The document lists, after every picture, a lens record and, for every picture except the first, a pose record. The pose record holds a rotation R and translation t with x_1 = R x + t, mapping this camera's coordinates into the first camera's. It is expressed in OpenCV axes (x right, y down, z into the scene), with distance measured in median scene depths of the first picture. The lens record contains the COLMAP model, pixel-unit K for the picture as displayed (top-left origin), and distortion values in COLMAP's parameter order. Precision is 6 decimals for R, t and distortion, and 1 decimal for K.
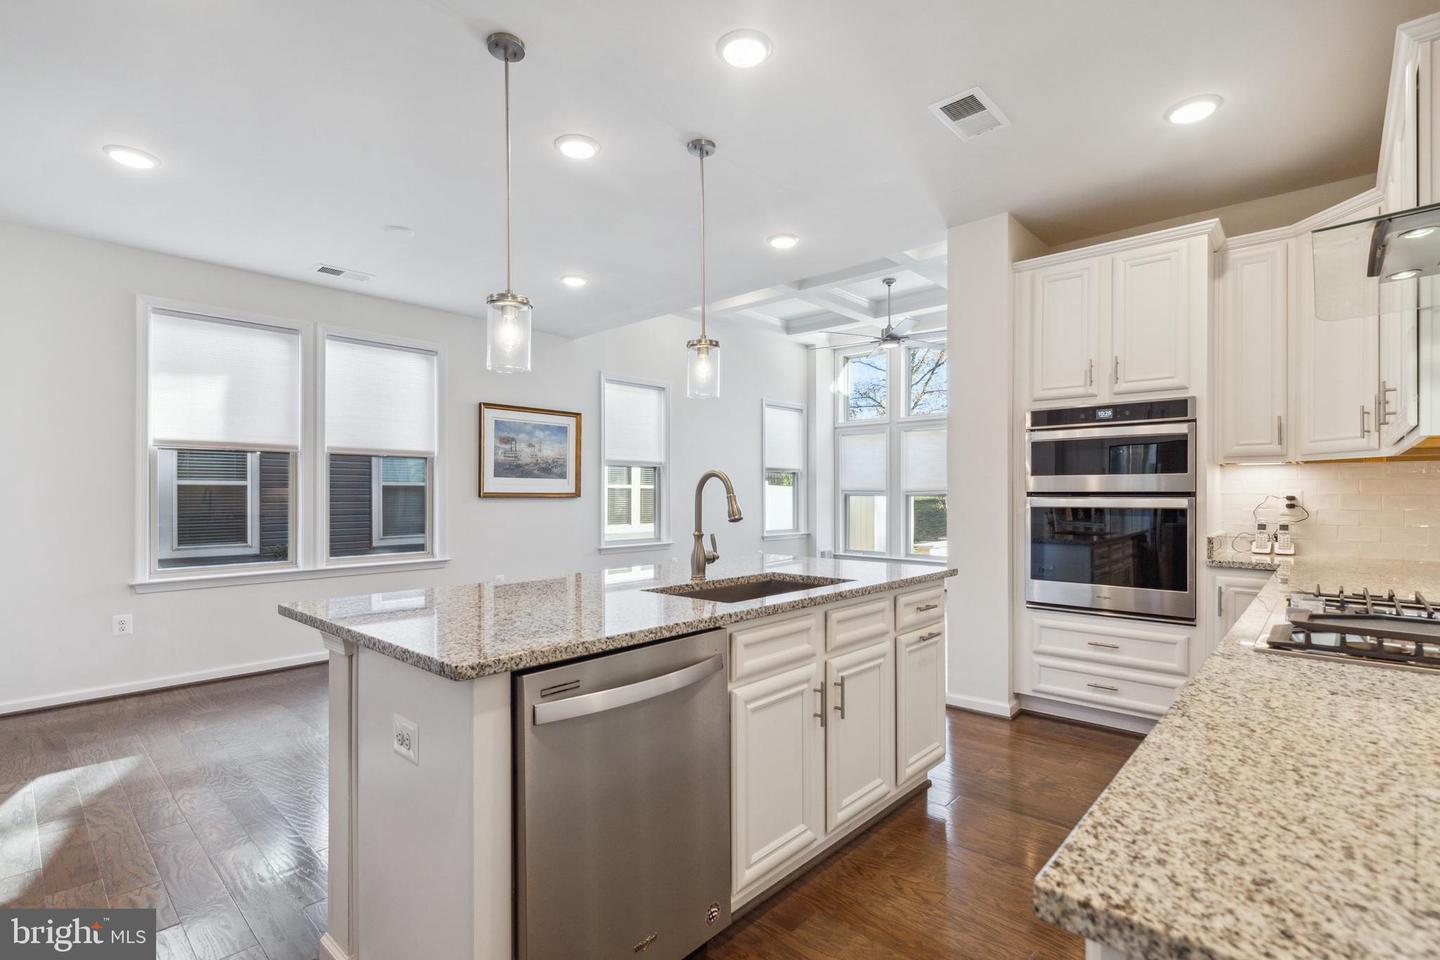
lens RADIAL K [[678.2, 0, 722.3], [0, 678.2, 493.5], [0, 0, 1]] dist [0.005983, -0.002154]
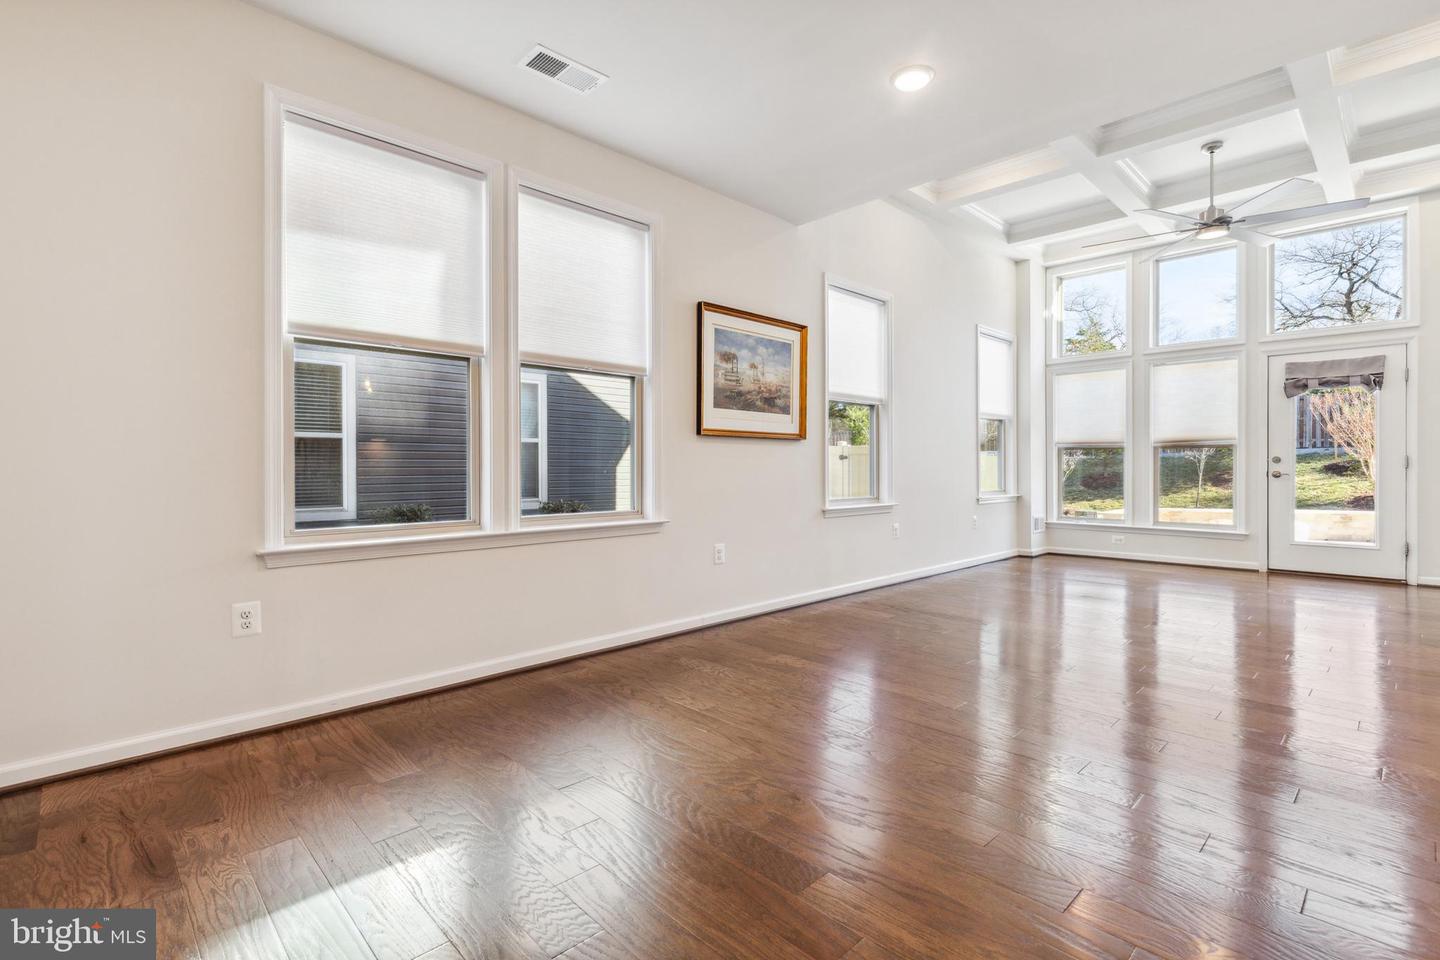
lens RADIAL K [[678.2, 0, 717.8], [0, 678.2, 471.5], [0, 0, 1]] dist [0.005983, -0.002154]
pose [[0.998489, -0.000732, -0.054938, -0.283879], [0.001089, 0.999978, 0.006467, 0.037478], [0.054932, -0.006517, 0.998469, 0.275399]]
